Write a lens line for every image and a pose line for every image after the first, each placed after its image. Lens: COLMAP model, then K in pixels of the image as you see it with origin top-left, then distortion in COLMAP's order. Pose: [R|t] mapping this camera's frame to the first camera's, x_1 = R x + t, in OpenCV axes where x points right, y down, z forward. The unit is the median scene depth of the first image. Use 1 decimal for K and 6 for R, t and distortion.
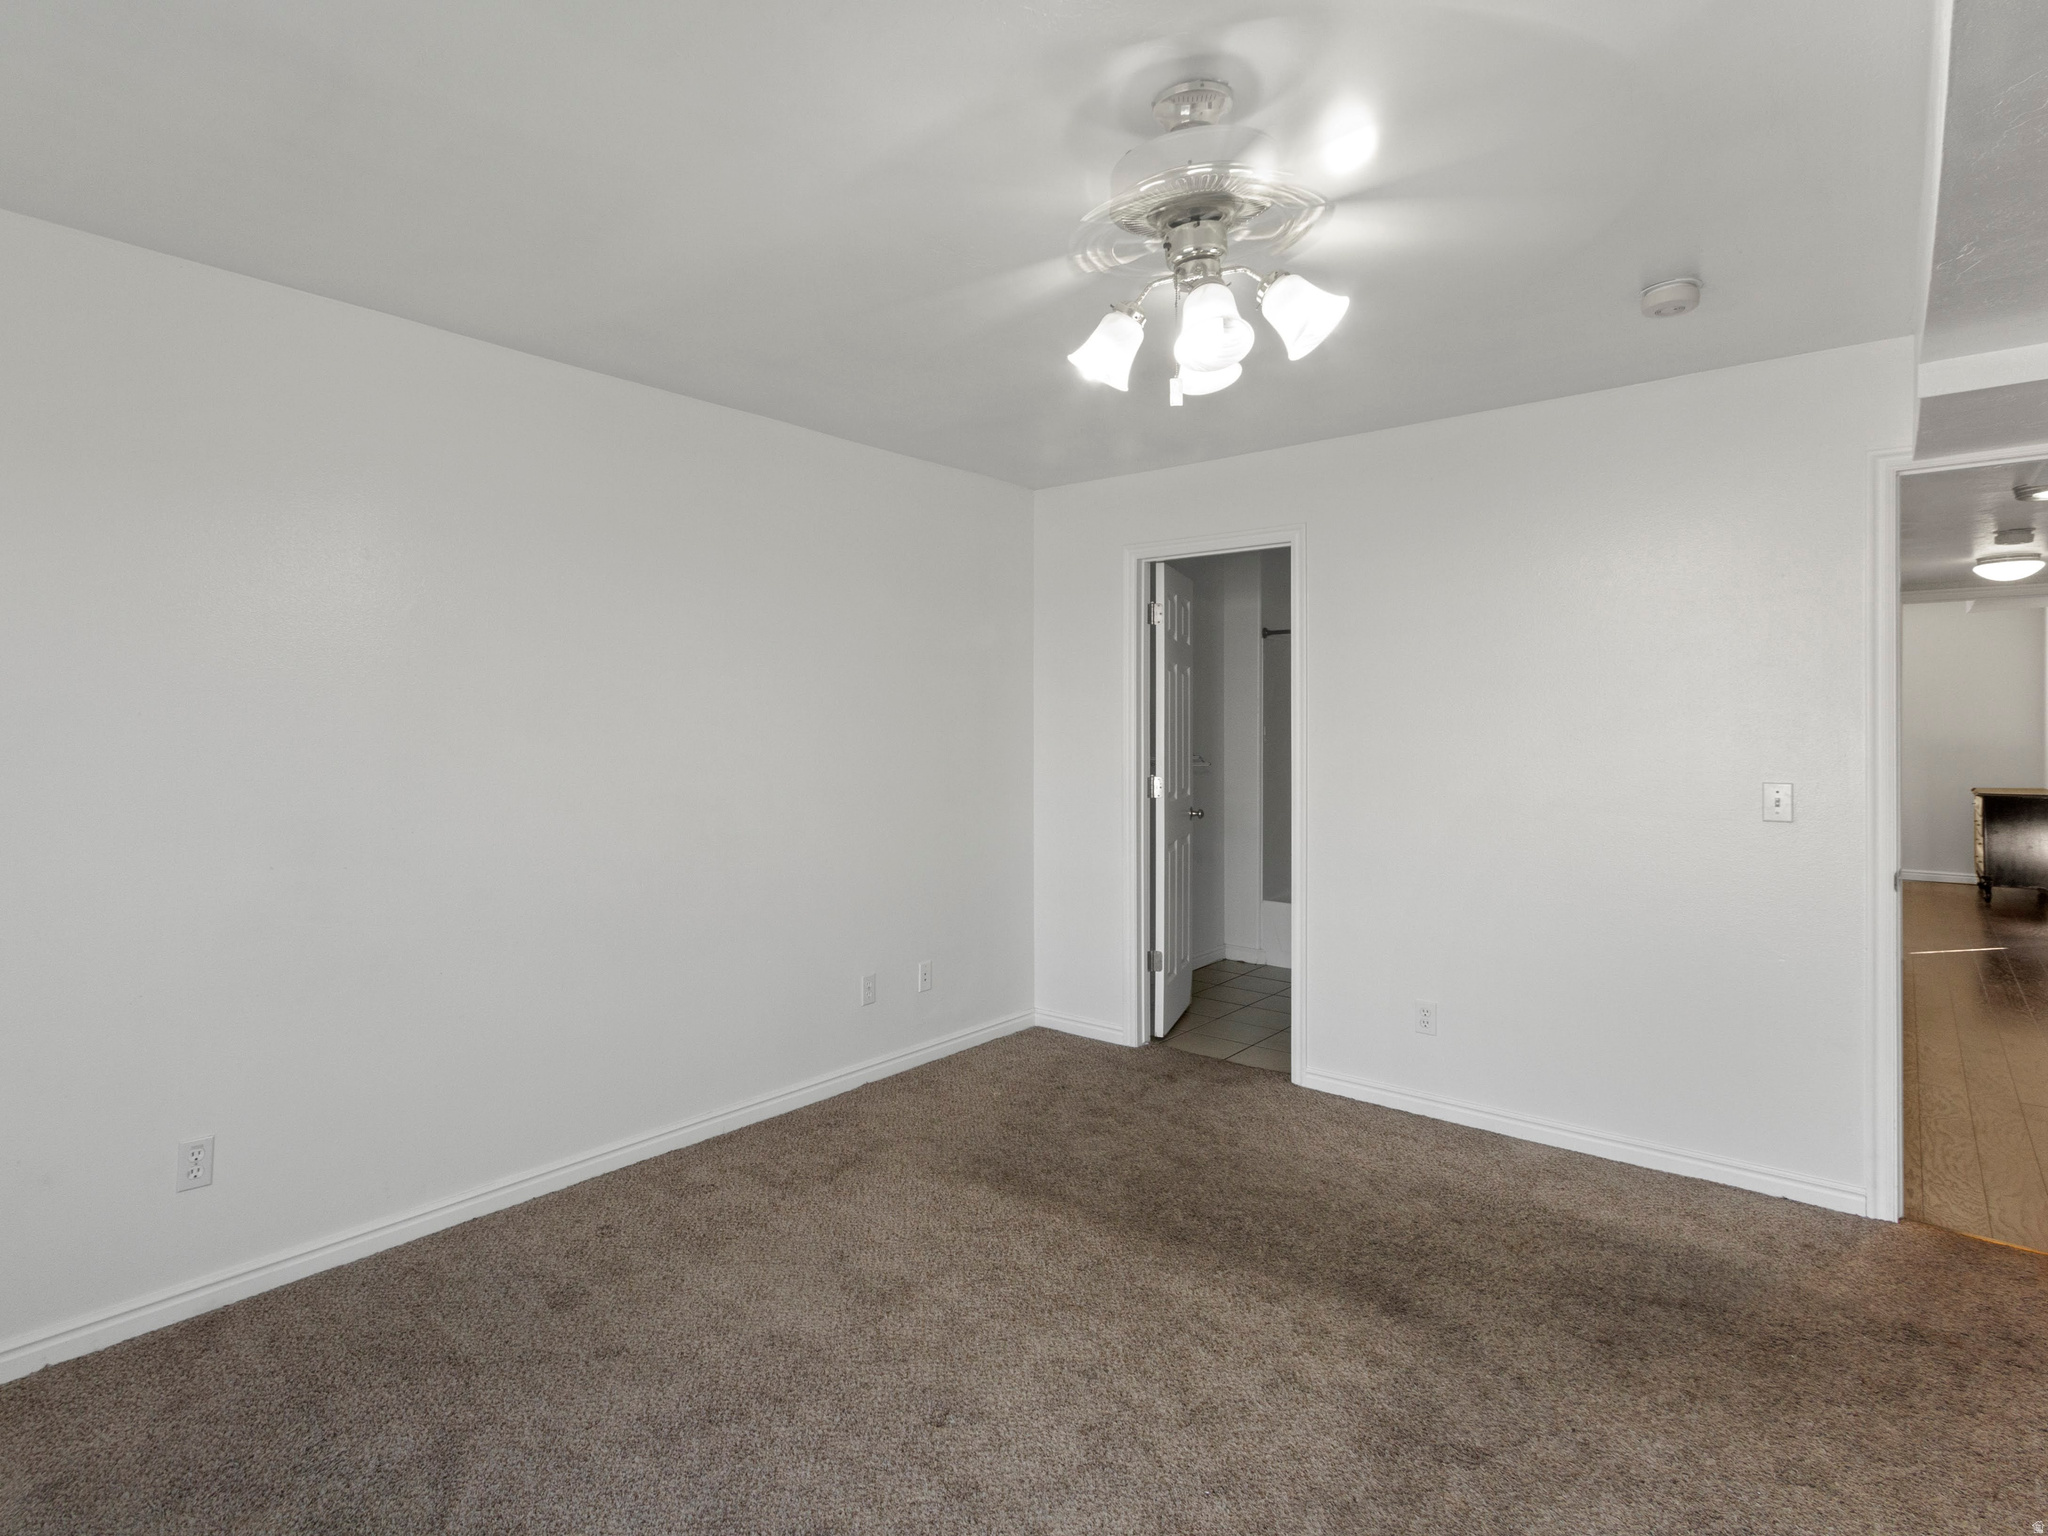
lens RADIAL K [[1088.2, 0, 1026.8], [0, 1088.2, 715.5], [0, 0, 1]] dist [-0.000449, 0.000548]
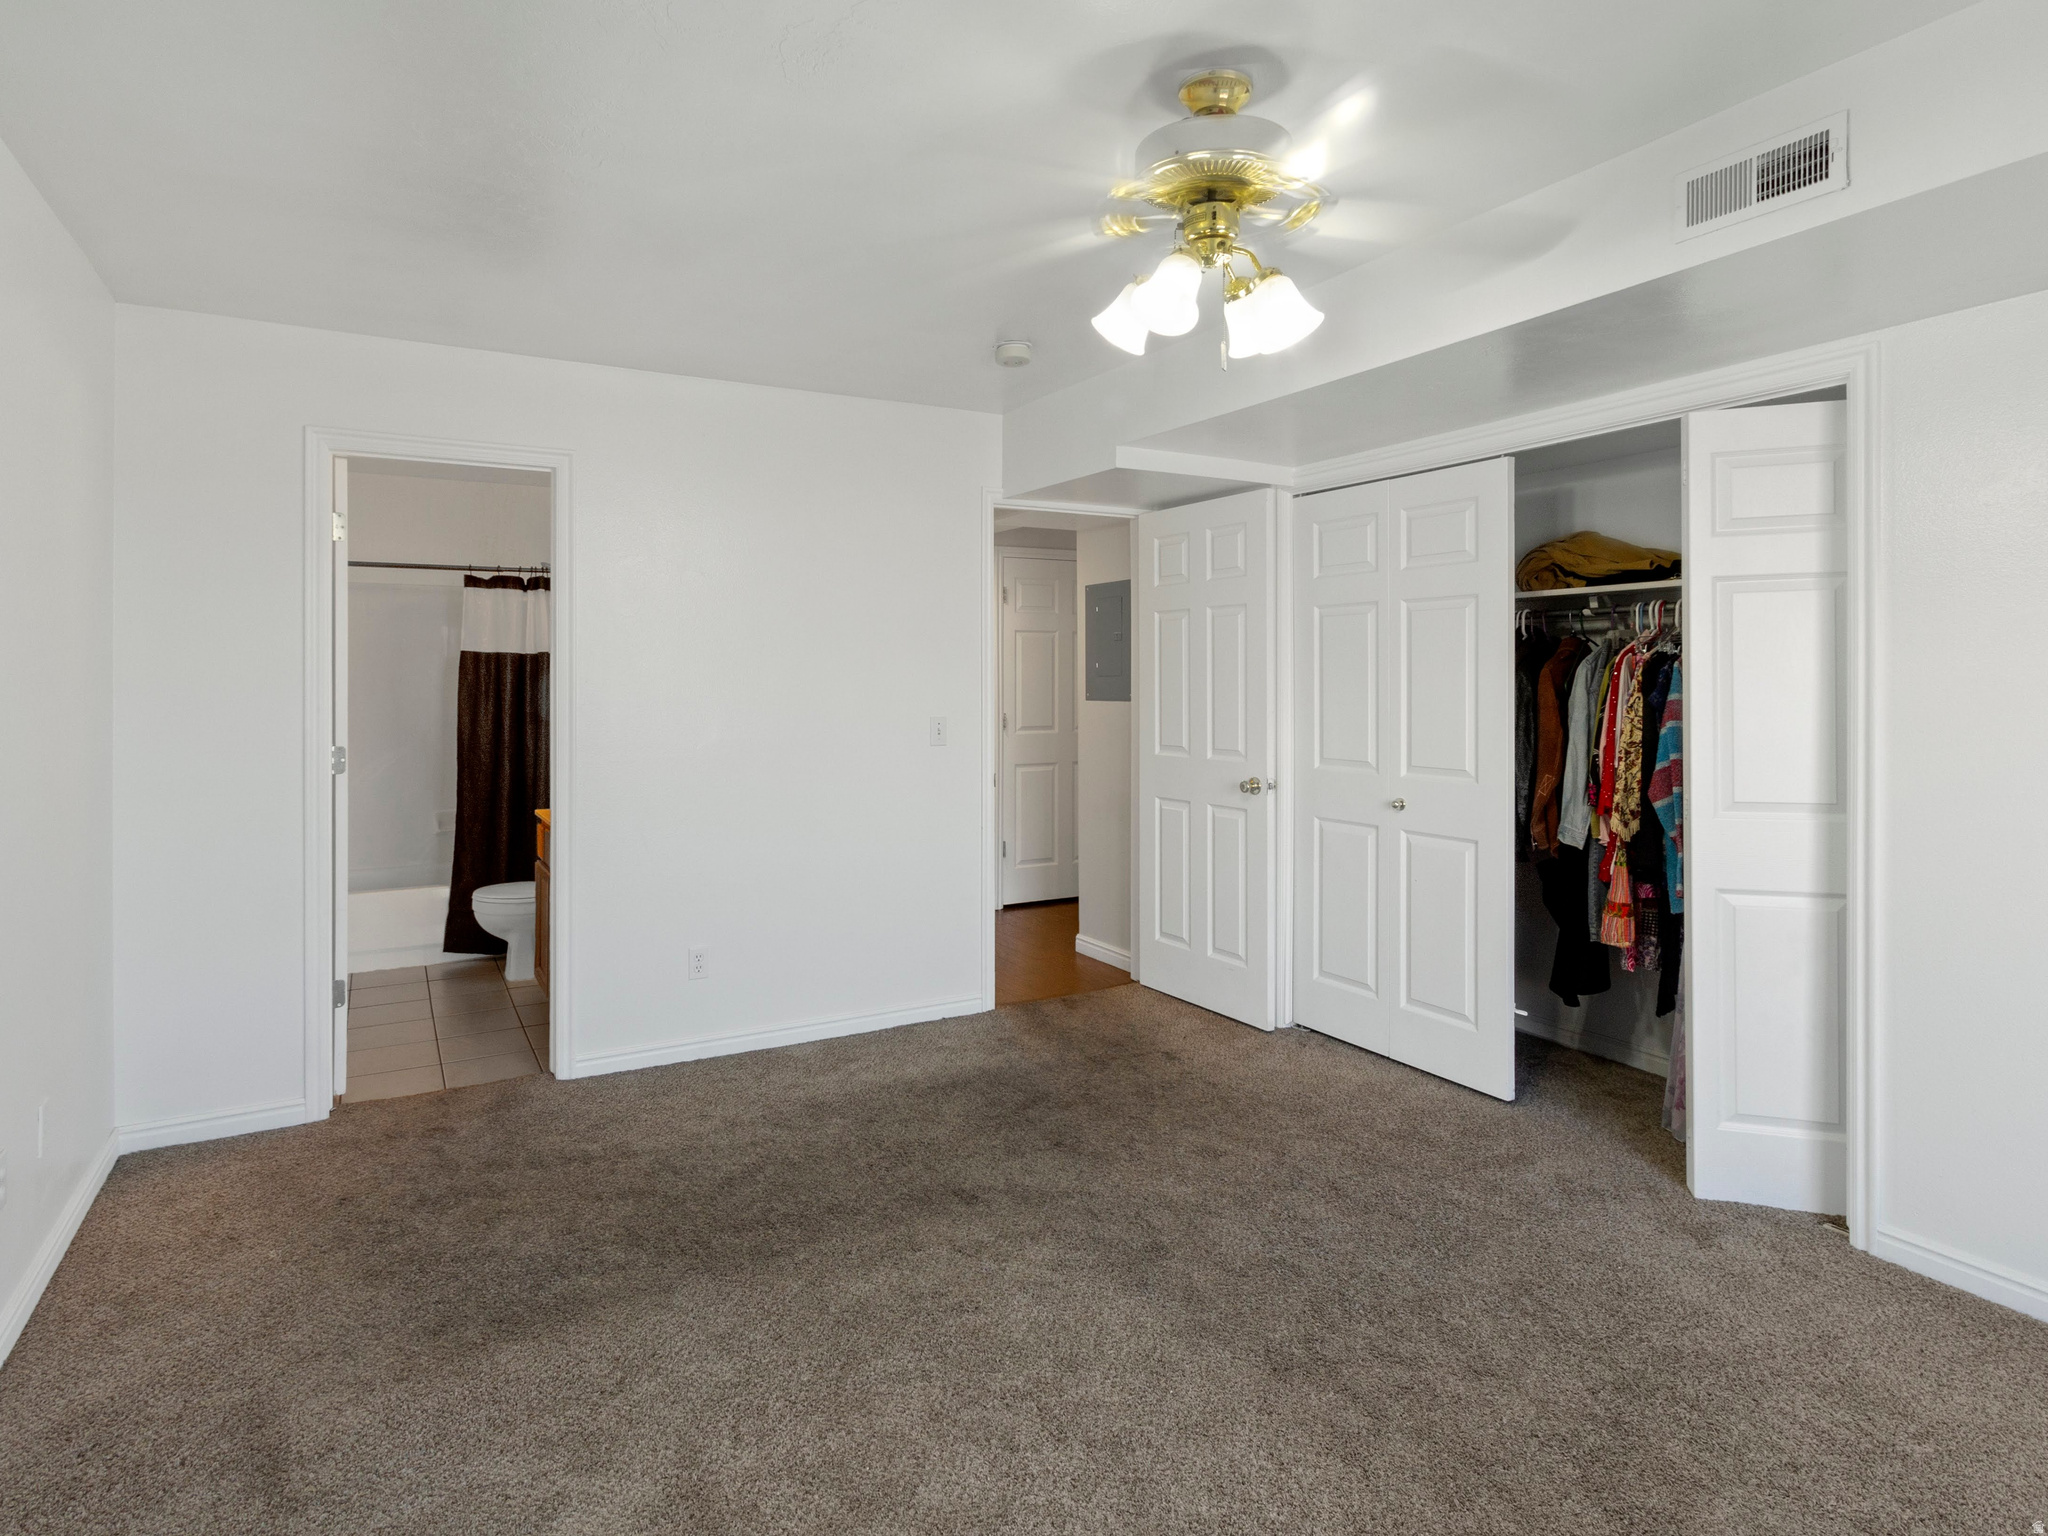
lens RADIAL K [[998.2, 0, 1023.9], [0, 998.2, 672.7], [0, 0, 1]] dist [0.001824, 0.000293]
pose [[0.403787, 0.004893, 0.914840, -0.505875], [-0.005786, 0.999979, -0.002795, 0.009497], [-0.914835, -0.004165, 0.403807, 0.475103]]
